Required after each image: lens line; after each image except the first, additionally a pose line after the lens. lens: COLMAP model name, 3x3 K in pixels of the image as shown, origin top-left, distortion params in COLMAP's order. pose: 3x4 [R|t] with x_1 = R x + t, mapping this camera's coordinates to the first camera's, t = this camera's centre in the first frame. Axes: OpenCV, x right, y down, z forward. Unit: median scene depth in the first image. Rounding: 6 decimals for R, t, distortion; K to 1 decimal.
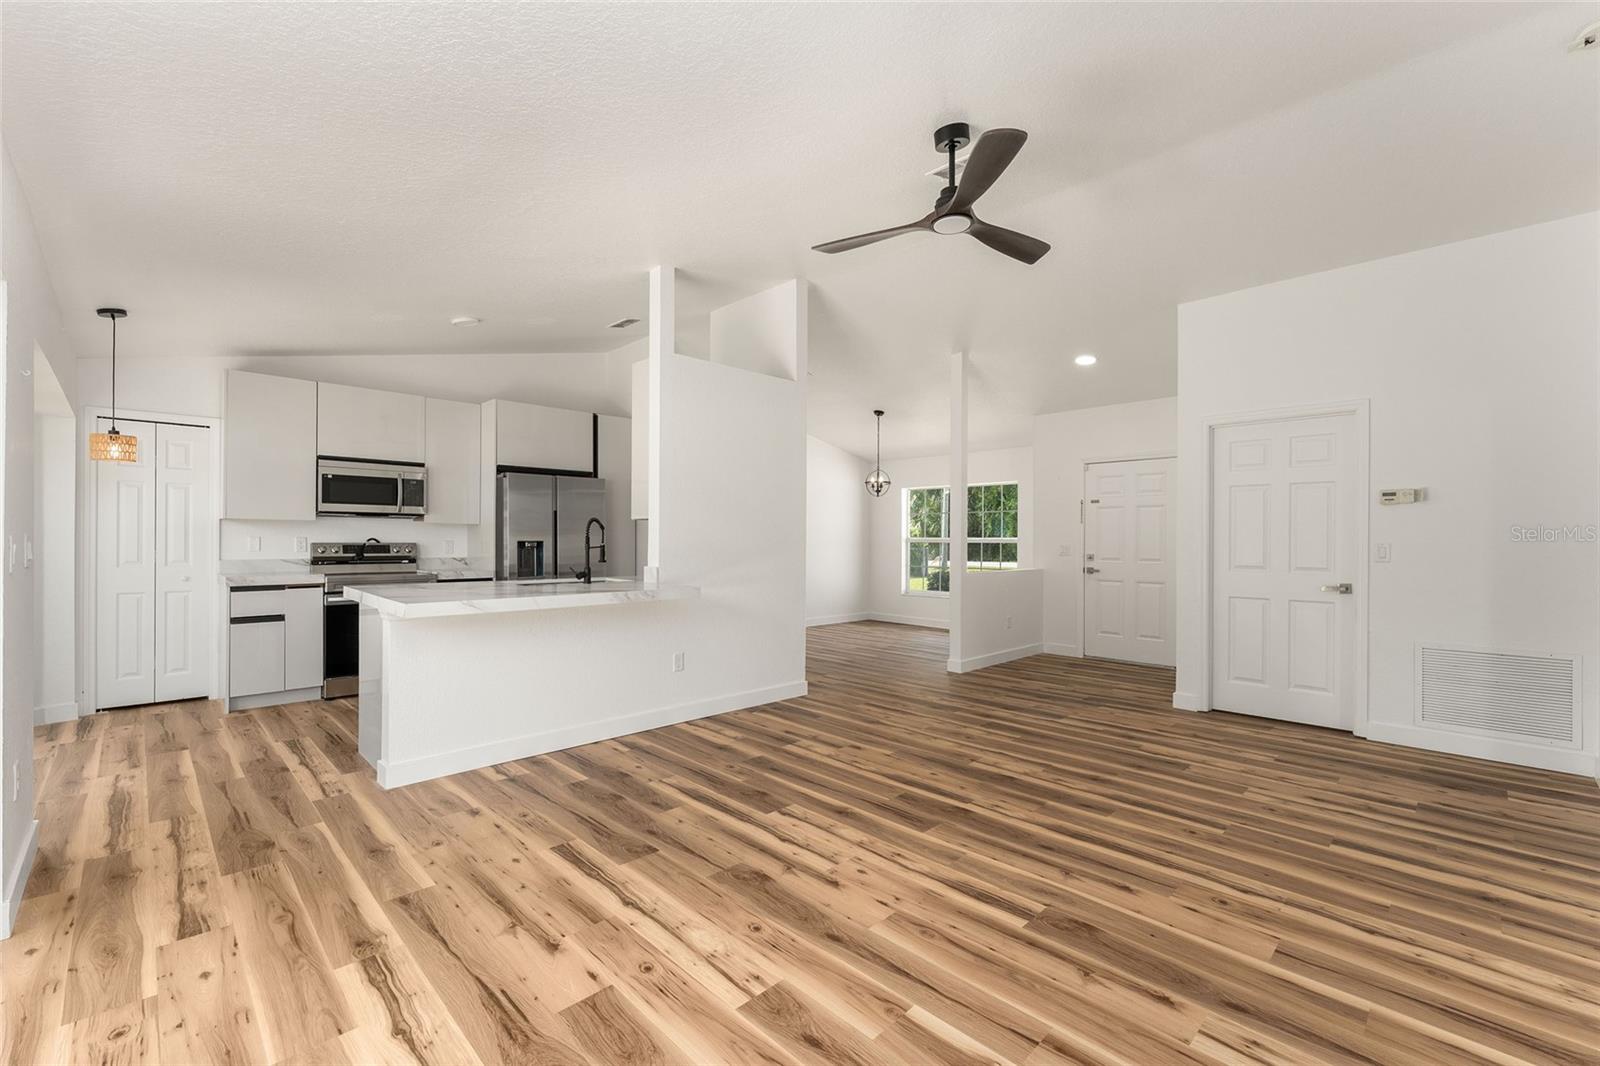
lens RADIAL K [[668.8, 0, 792.7], [0, 668.8, 539.1], [0, 0, 1]] dist [0.000188, 0.000087]
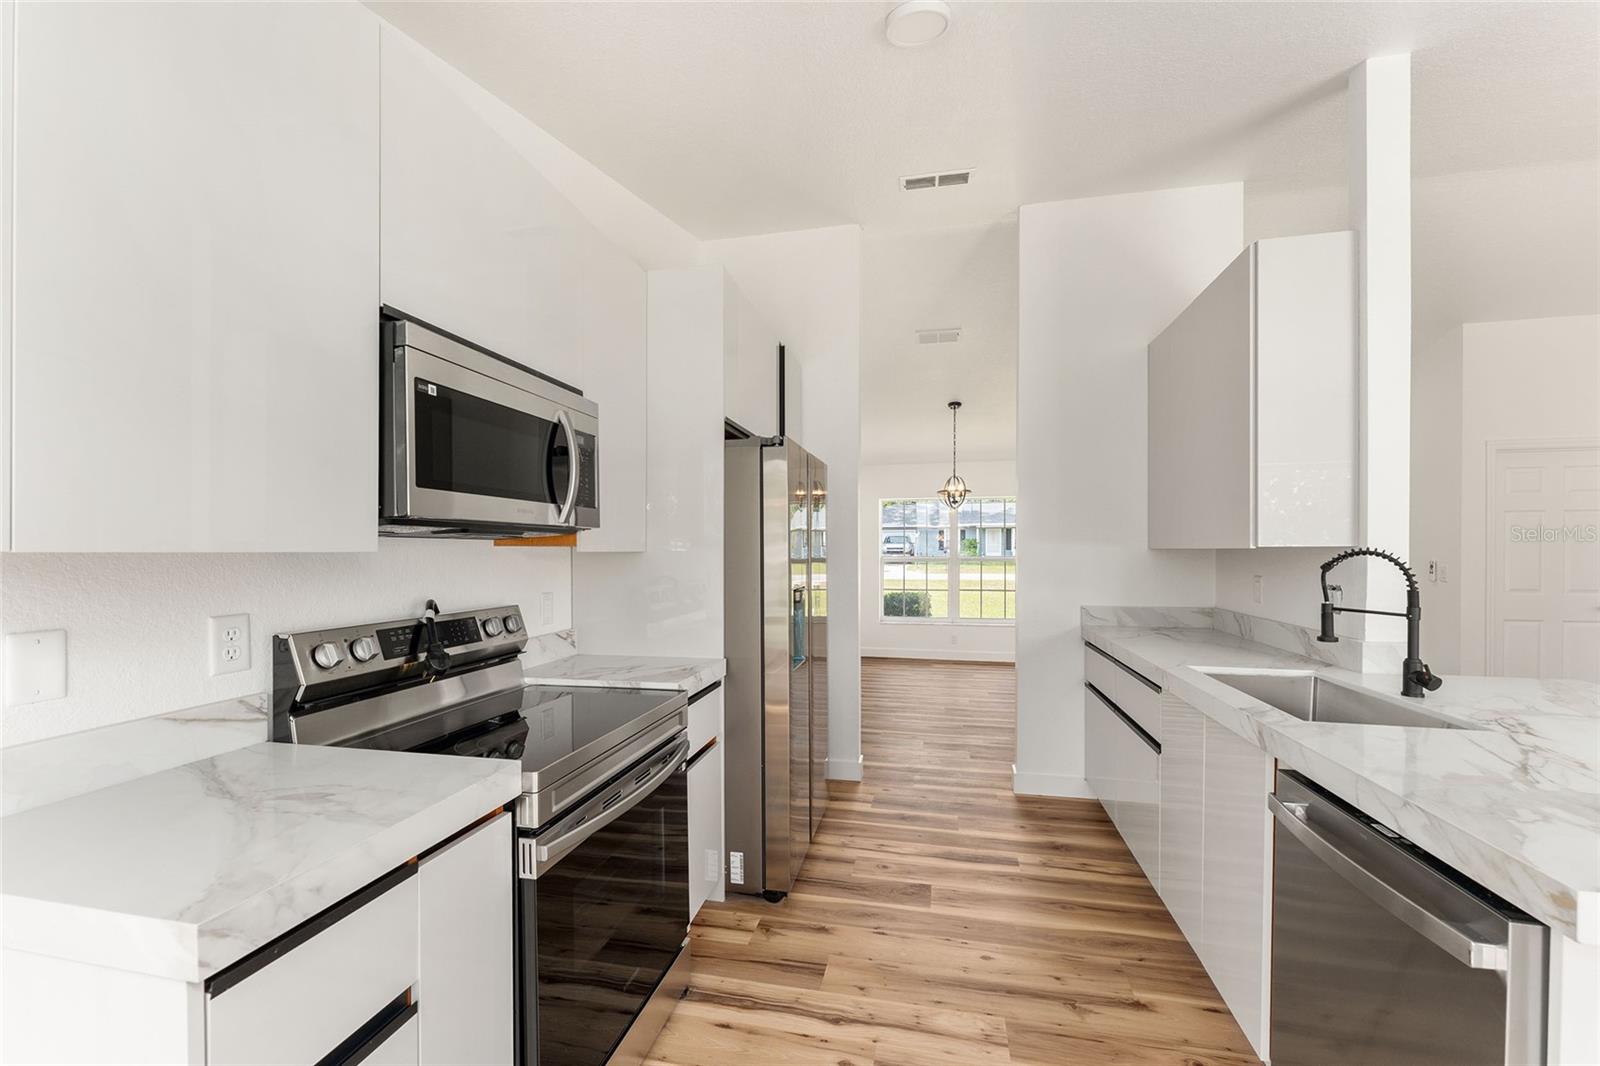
lens RADIAL K [[643.4, 0, 797.0], [0, 643.4, 555.3], [0, 0, 1]] dist [-0.000498, -0.004207]
pose [[0.837081, -0.012389, 0.546938, -0.857767], [0.006841, 0.999902, 0.012179, -0.034502], [-0.547036, -0.006454, 0.837084, 0.843483]]
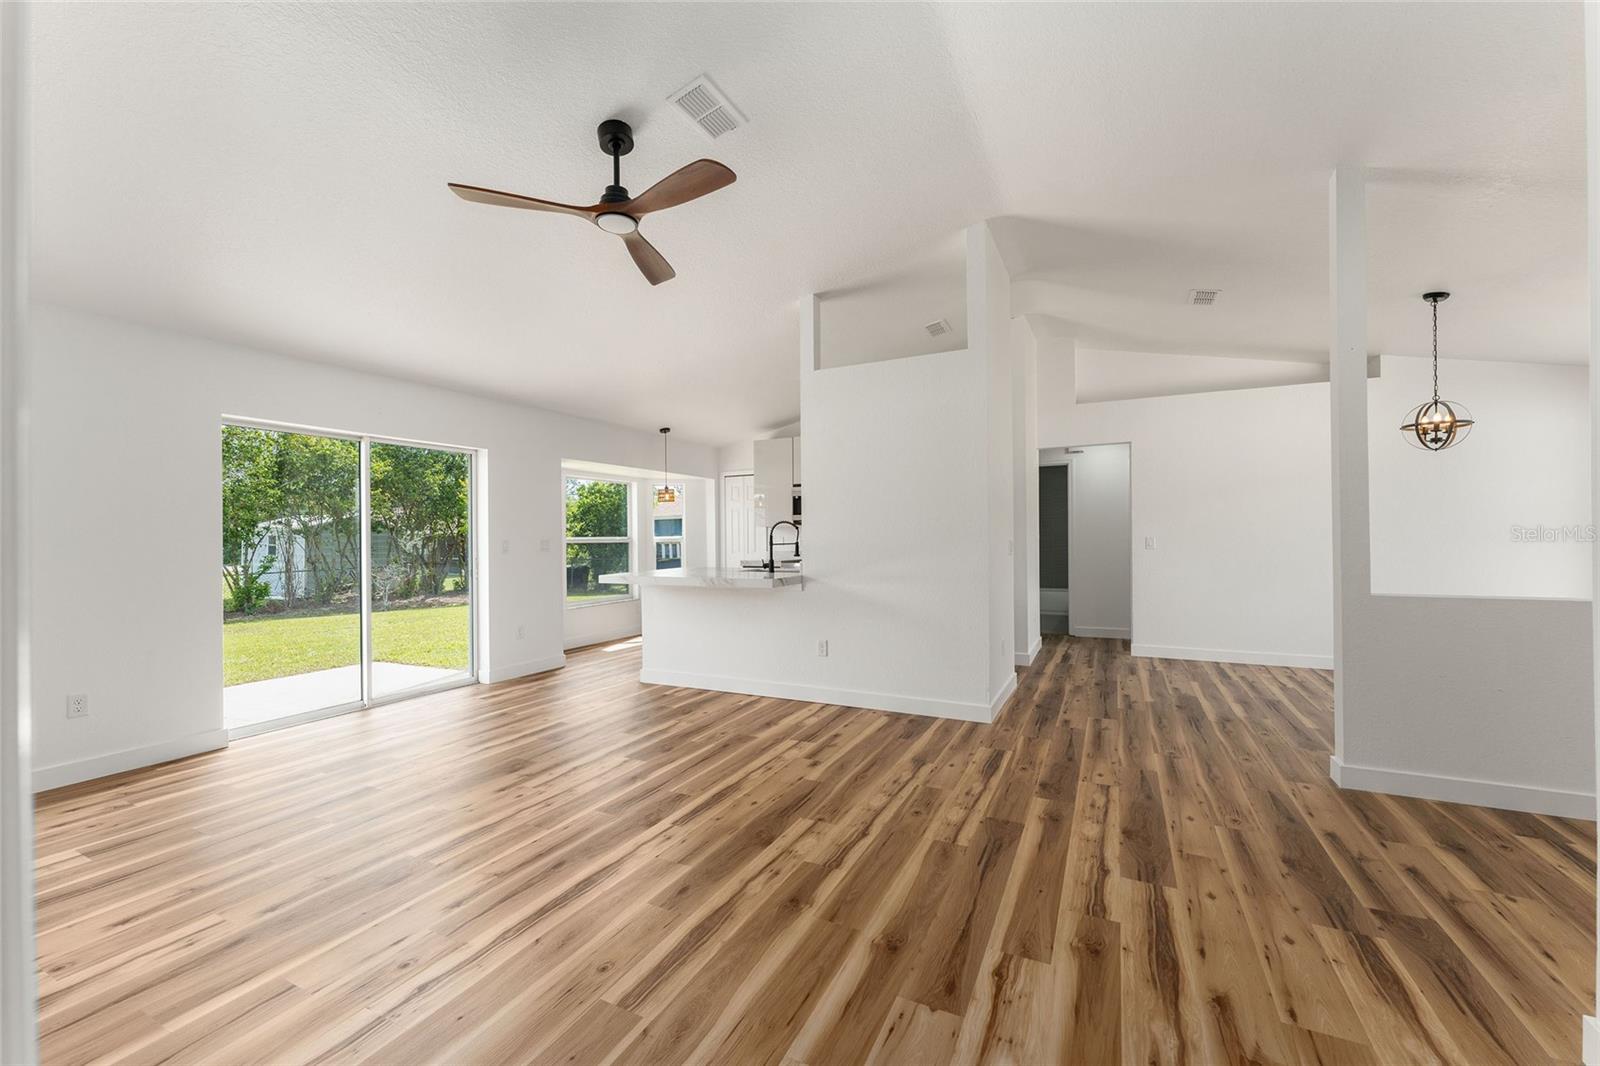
lens RADIAL K [[631.8, 0, 800.5], [0, 631.8, 537.8], [0, 0, 1]] dist [0.000479, -0.000029]
pose [[0.331508, -0.008204, -0.943417, 0.822397], [0.011253, 0.999925, -0.004741, 0.006089], [0.943385, -0.009044, 0.331576, 0.635712]]
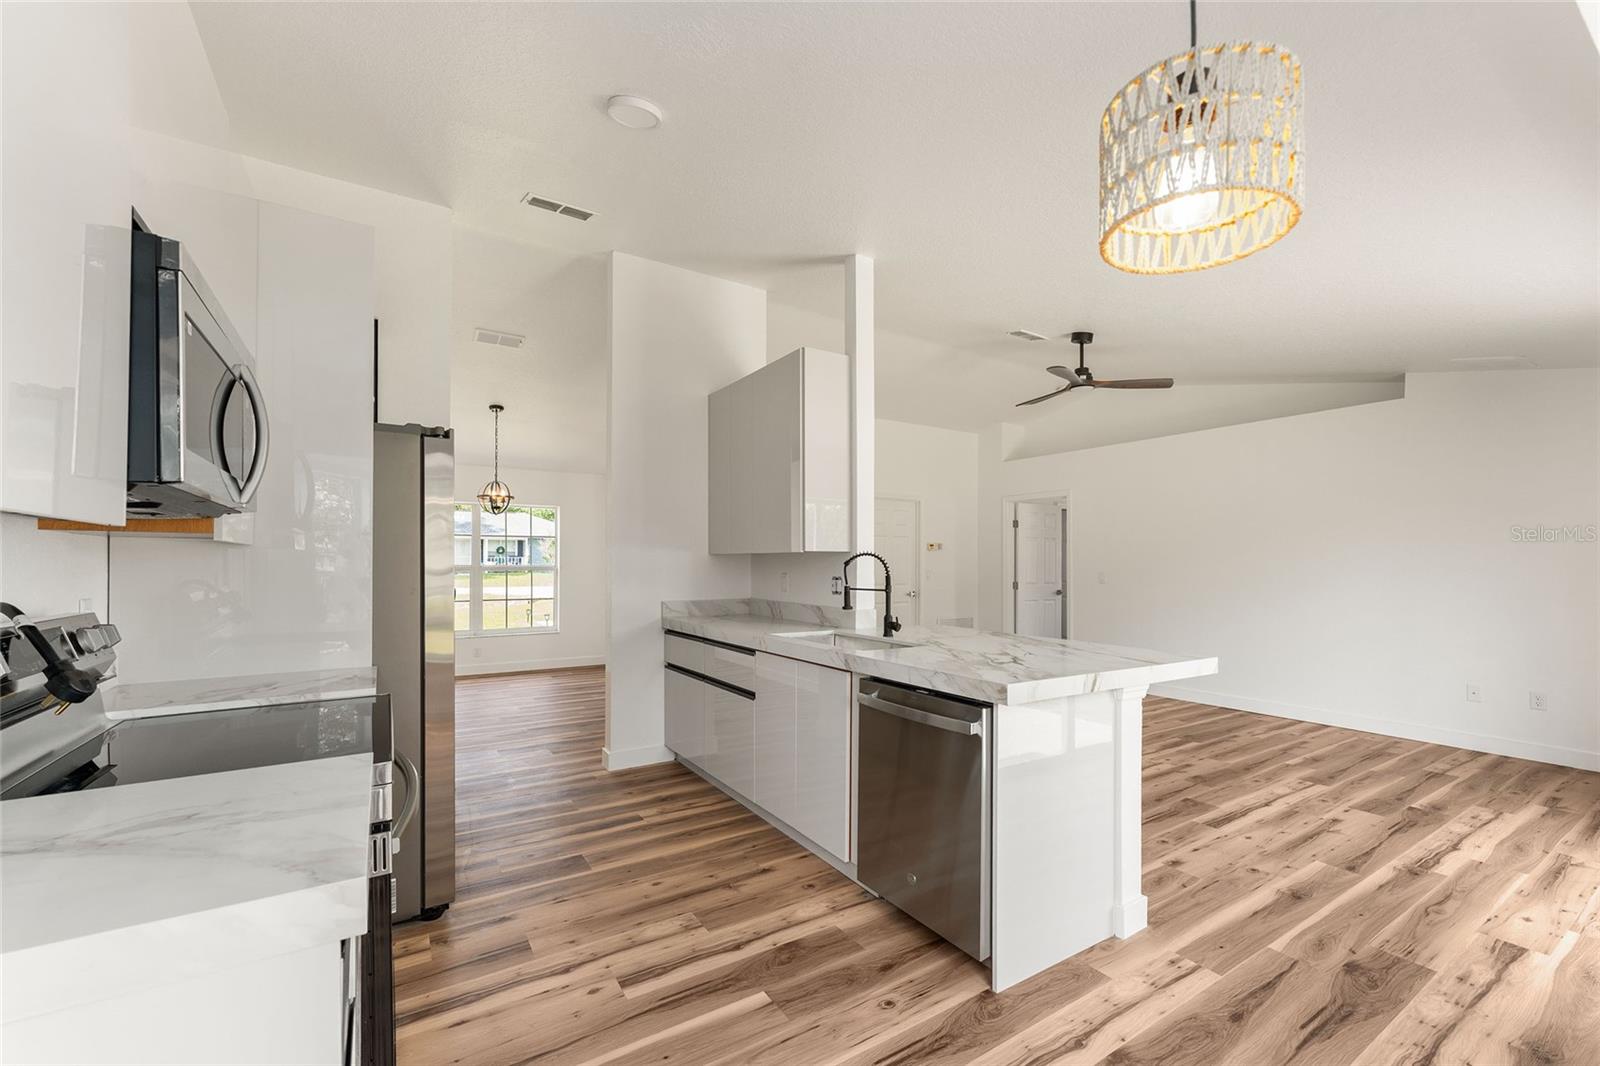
lens RADIAL K [[660.0, 0, 799.8], [0, 660.0, 558.3], [0, 0, 1]] dist [-0.000243, -0.000554]
pose [[0.202550, 0.002468, 0.979269, -1.047070], [-0.001801, 0.999996, -0.002147, -0.021551], [-0.979270, -0.001329, 0.202553, 0.919168]]
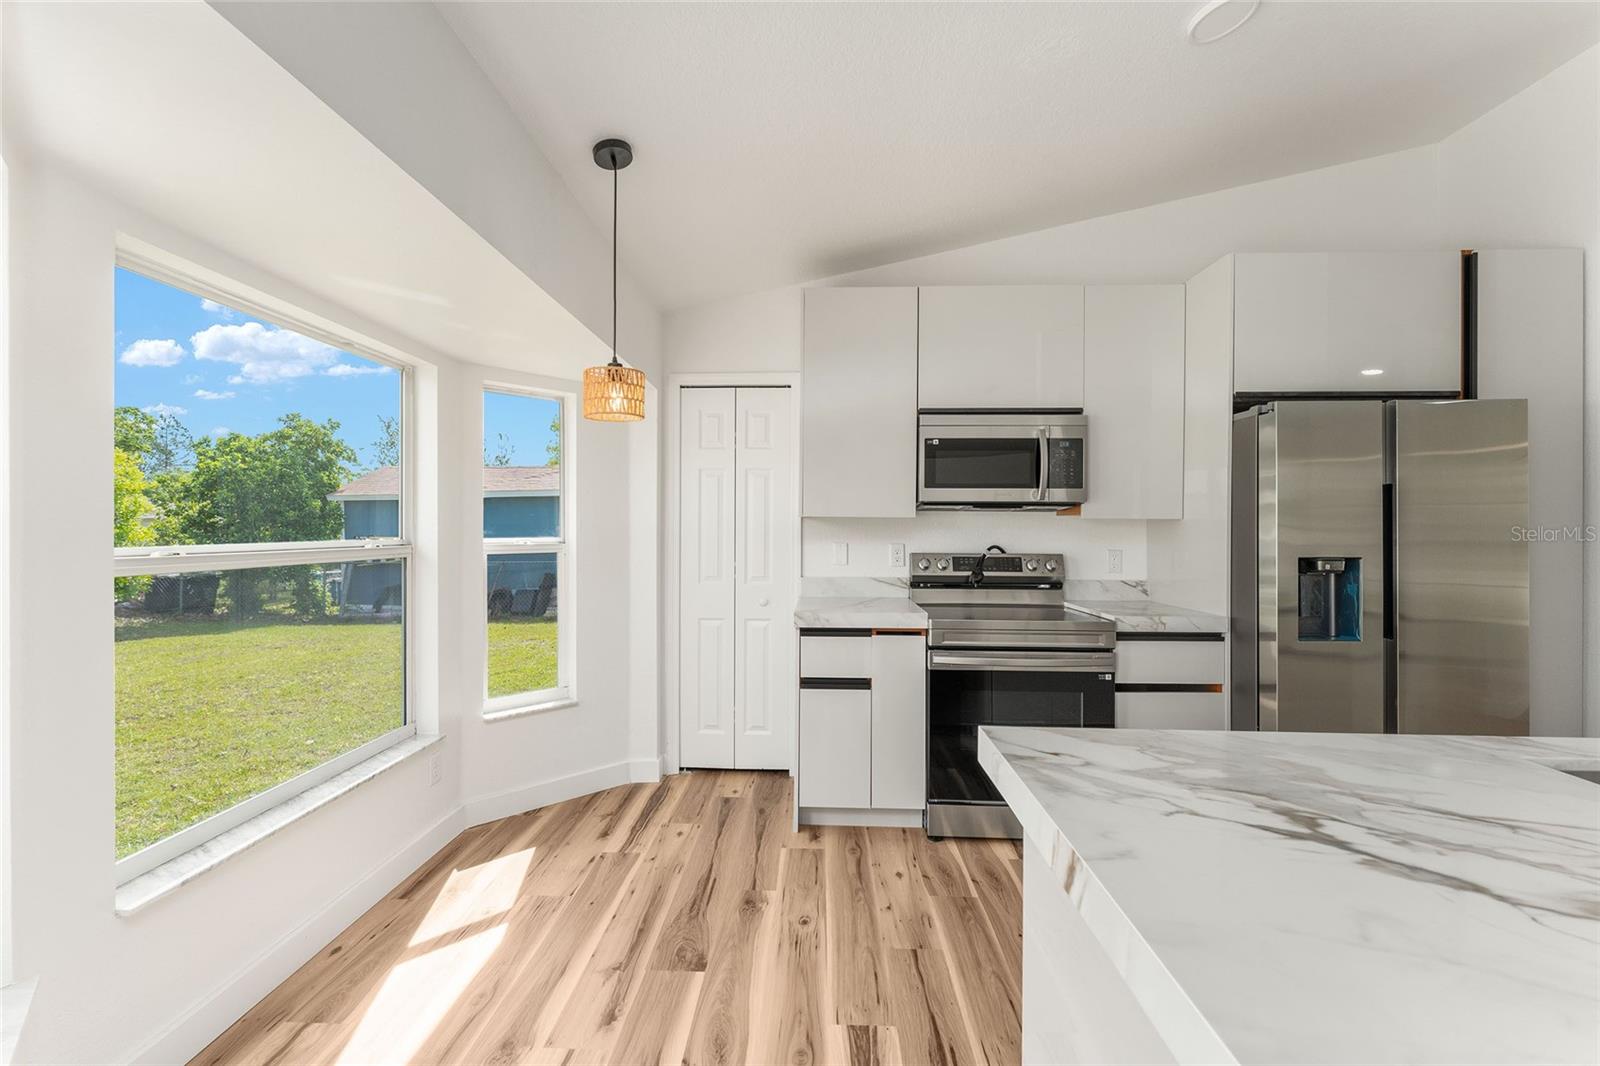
lens RADIAL K [[631.8, 0, 800.5], [0, 631.8, 537.8], [0, 0, 1]] dist [0.000479, -0.000029]
pose [[0.690654, 0.007773, -0.723143, -0.450022], [-0.001146, 0.999953, 0.009654, -0.017943], [0.723184, -0.005839, 0.690630, 0.641284]]
